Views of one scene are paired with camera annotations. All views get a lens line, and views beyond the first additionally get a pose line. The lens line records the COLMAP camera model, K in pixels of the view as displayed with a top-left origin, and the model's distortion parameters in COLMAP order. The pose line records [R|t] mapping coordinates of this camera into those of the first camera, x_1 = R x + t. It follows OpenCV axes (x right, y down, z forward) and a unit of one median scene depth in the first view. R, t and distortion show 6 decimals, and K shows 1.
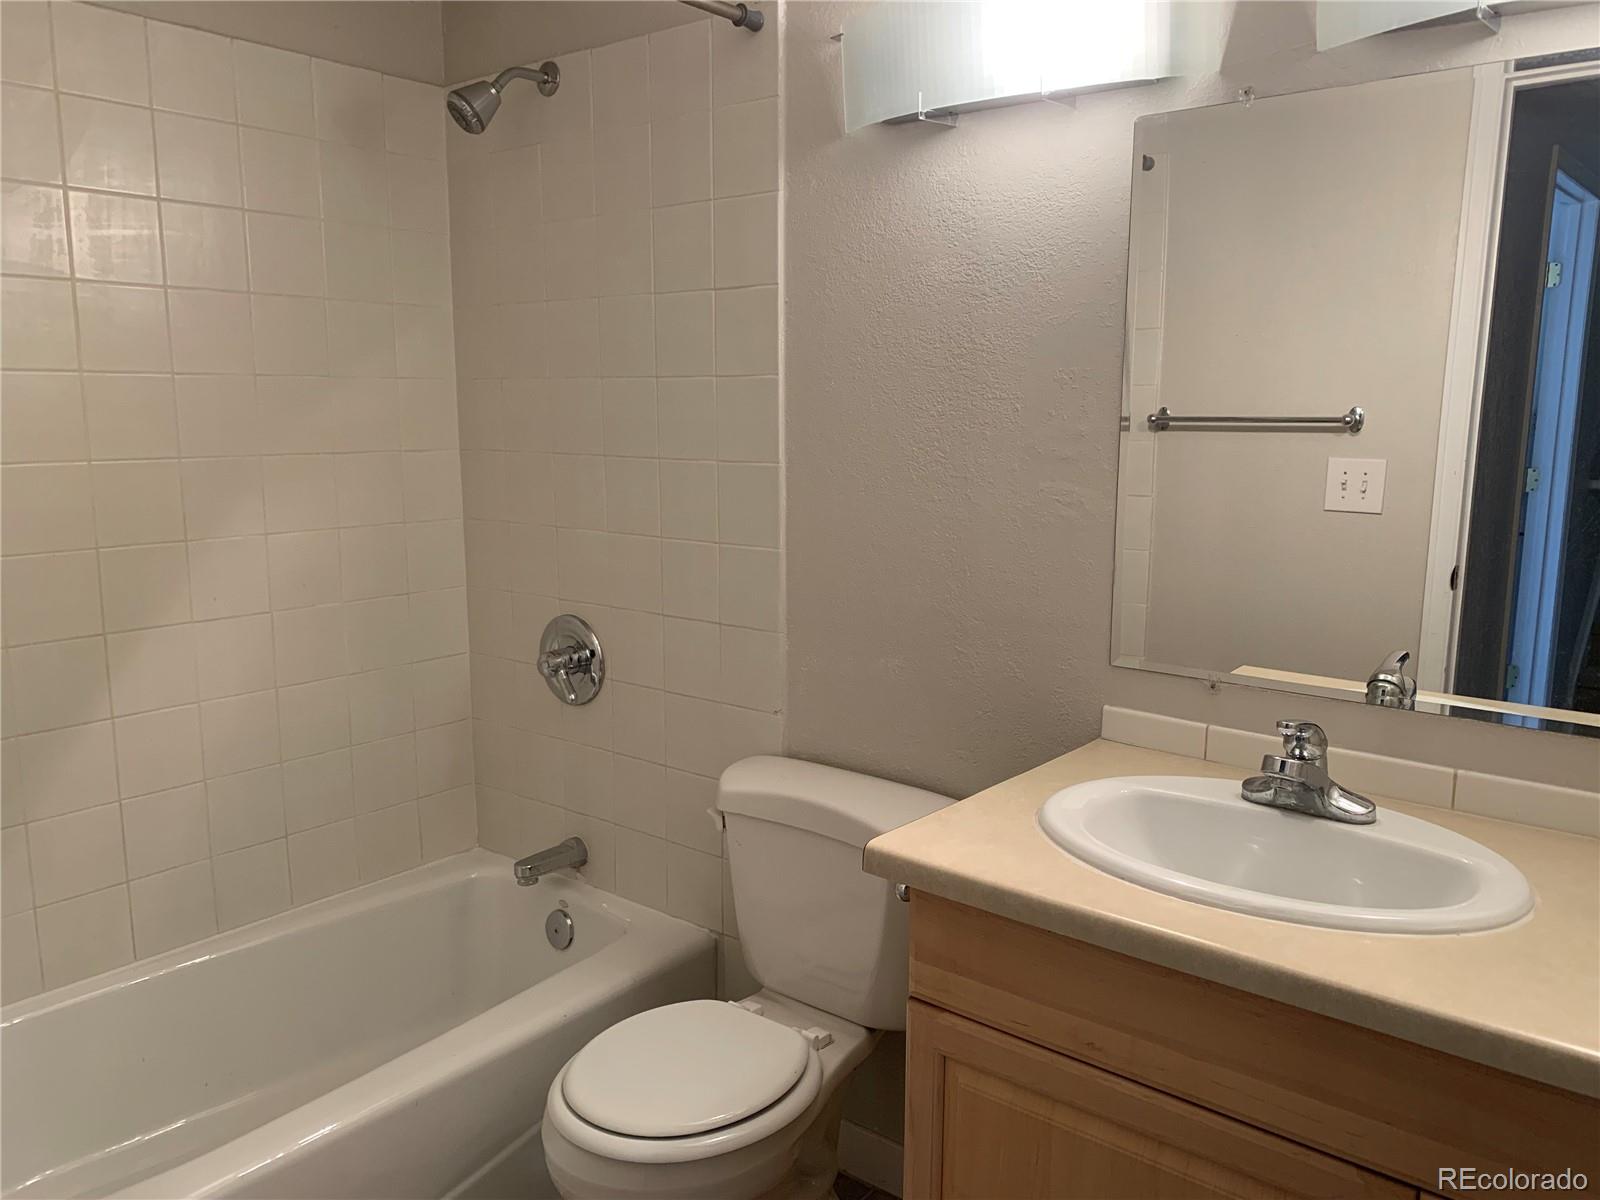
lens RADIAL K [[1217.4, 0, 807.4], [0, 1217.4, 598.5], [0, 0, 1]] dist [0.086336, -0.138938]
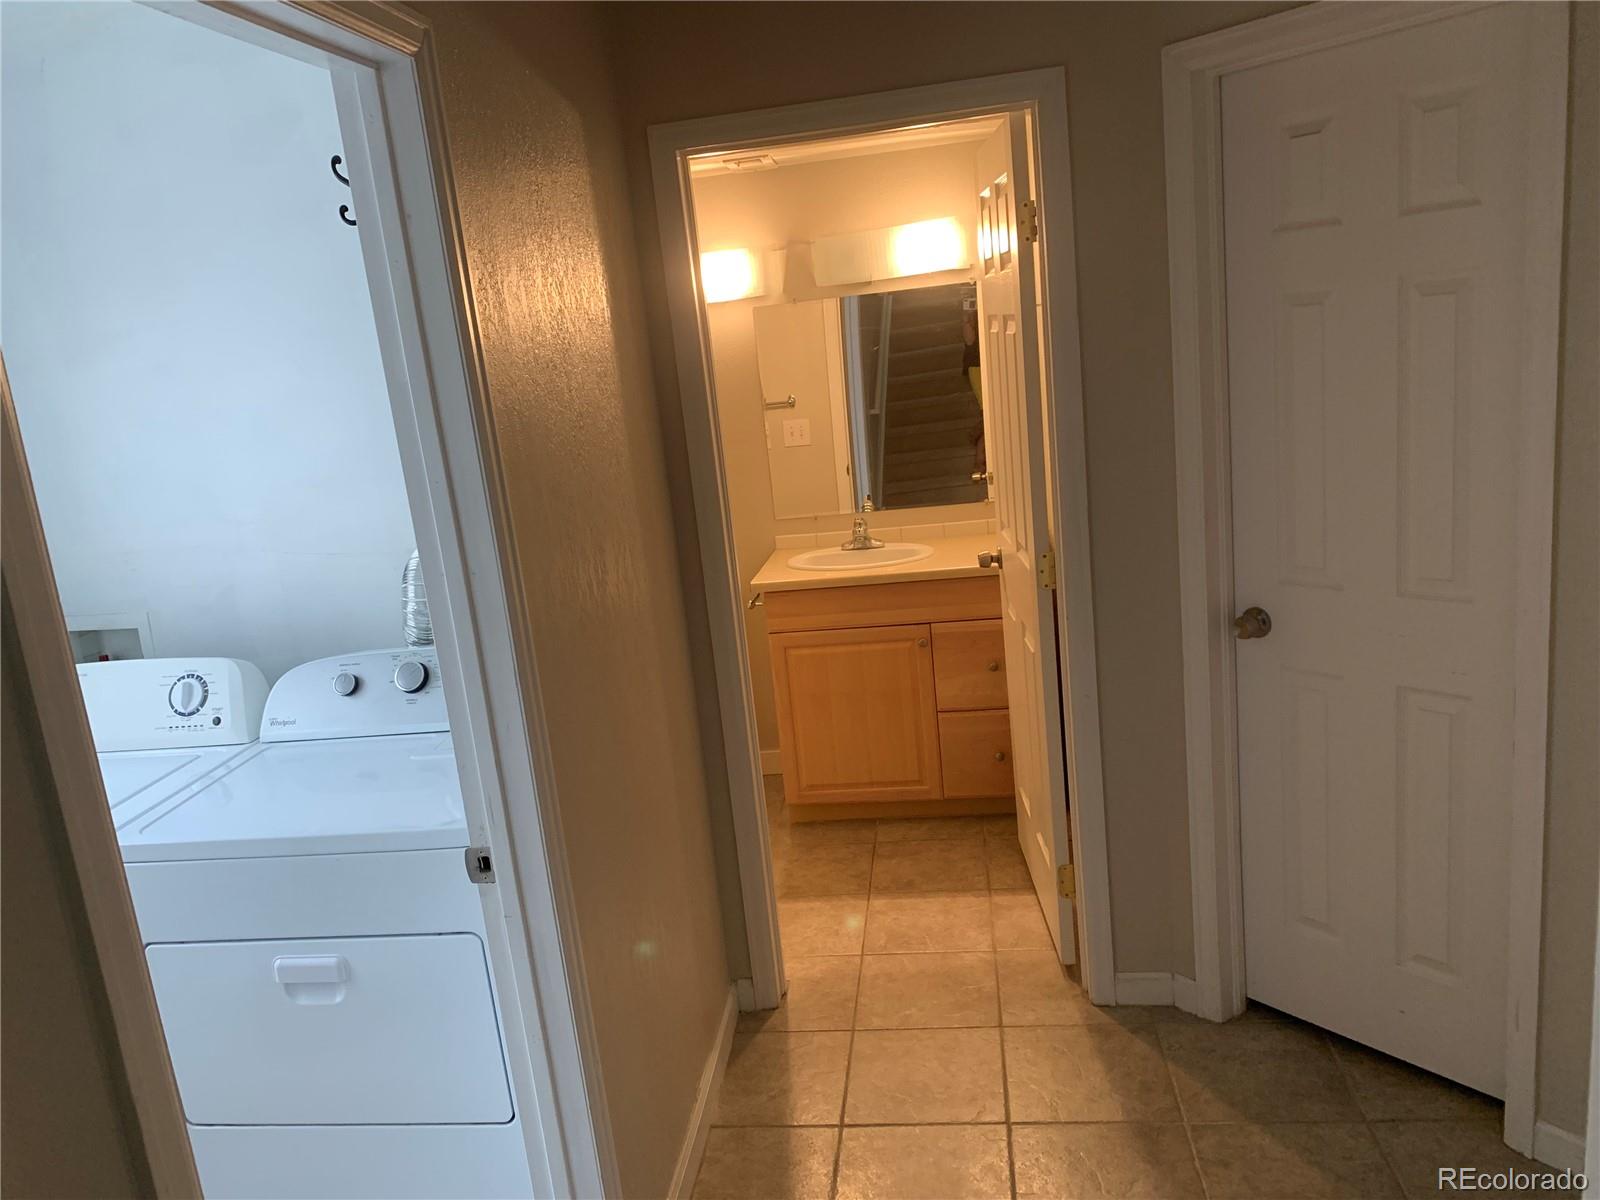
lens RADIAL K [[1210.4, 0, 808.1], [0, 1210.4, 592.7], [0, 0, 1]] dist [0.073345, -0.085606]
pose [[0.836046, -0.203614, 0.509478, -0.877369], [0.188636, 0.978653, 0.081573, 0.010171], [-0.515212, 0.027907, 0.856608, -1.030148]]
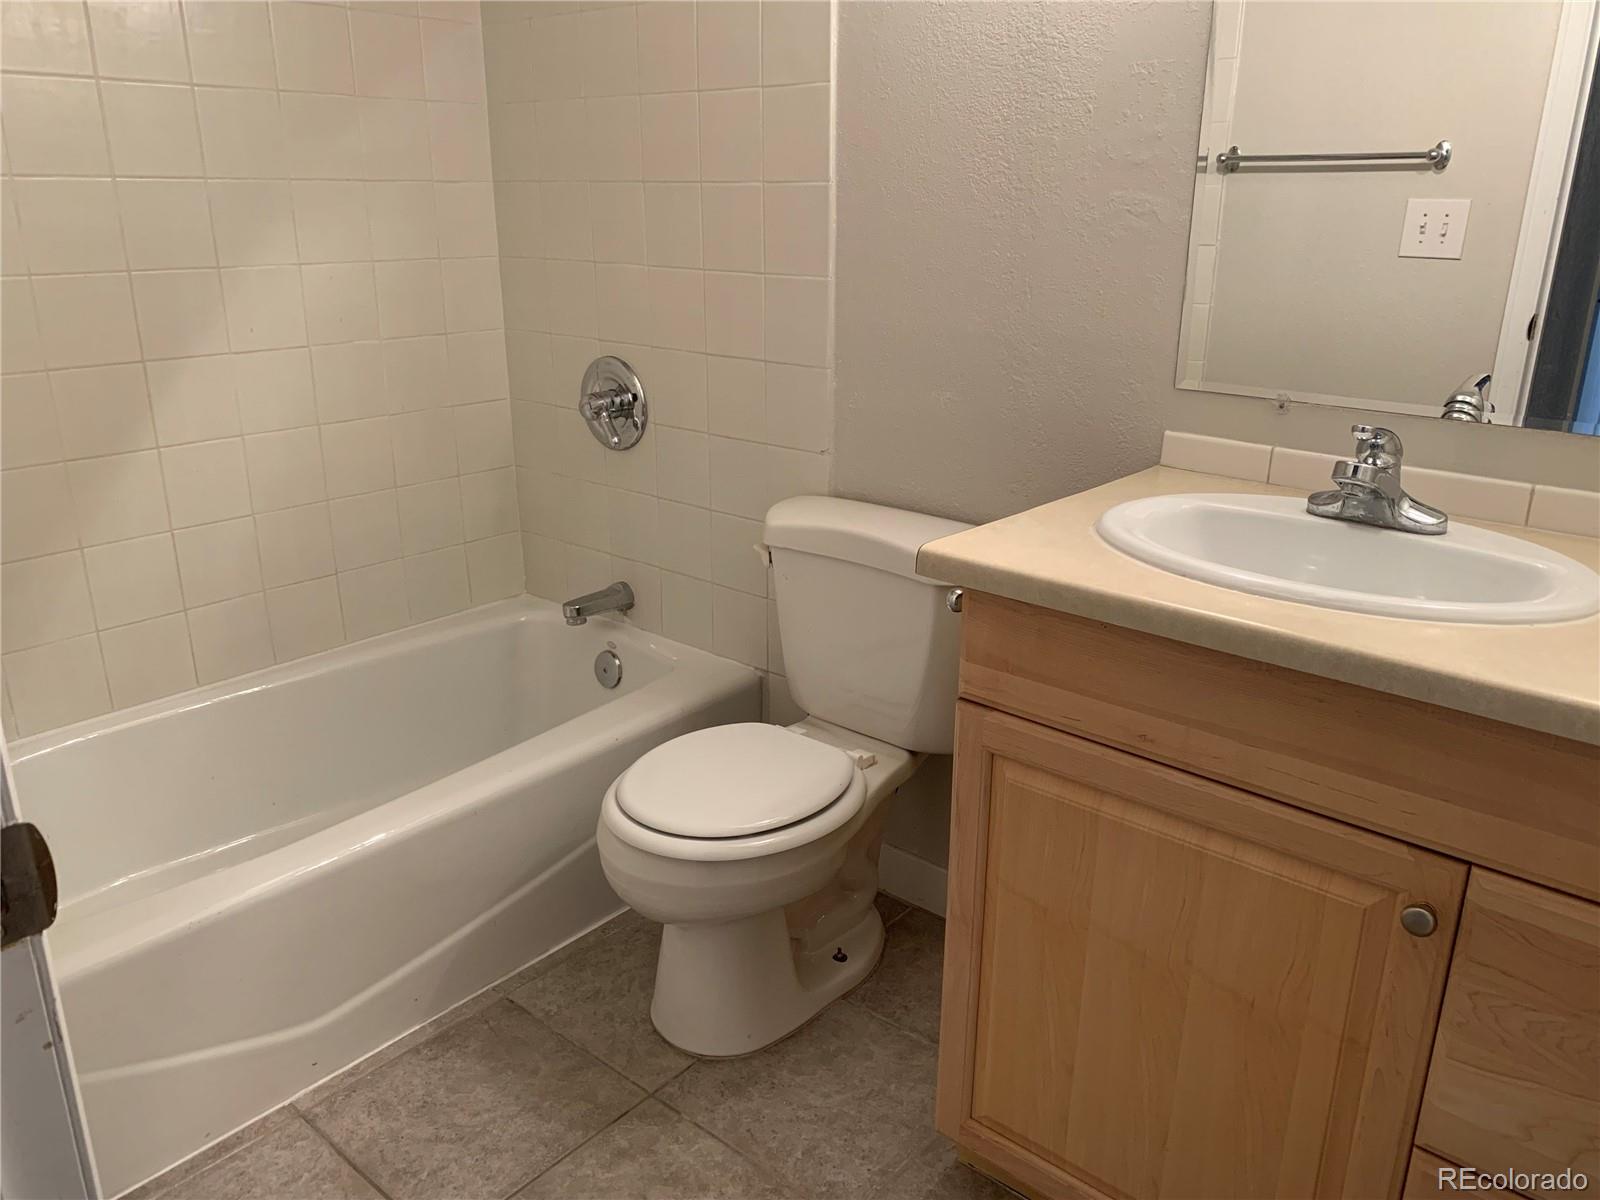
lens RADIAL K [[1210.4, 0, 808.1], [0, 1210.4, 592.7], [0, 0, 1]] dist [0.073345, -0.085606]
pose [[0.999585, 0.013210, -0.025607, -0.011742], [-0.009028, 0.987551, 0.157041, 0.057043], [0.027363, -0.156745, 0.987260, 0.017074]]
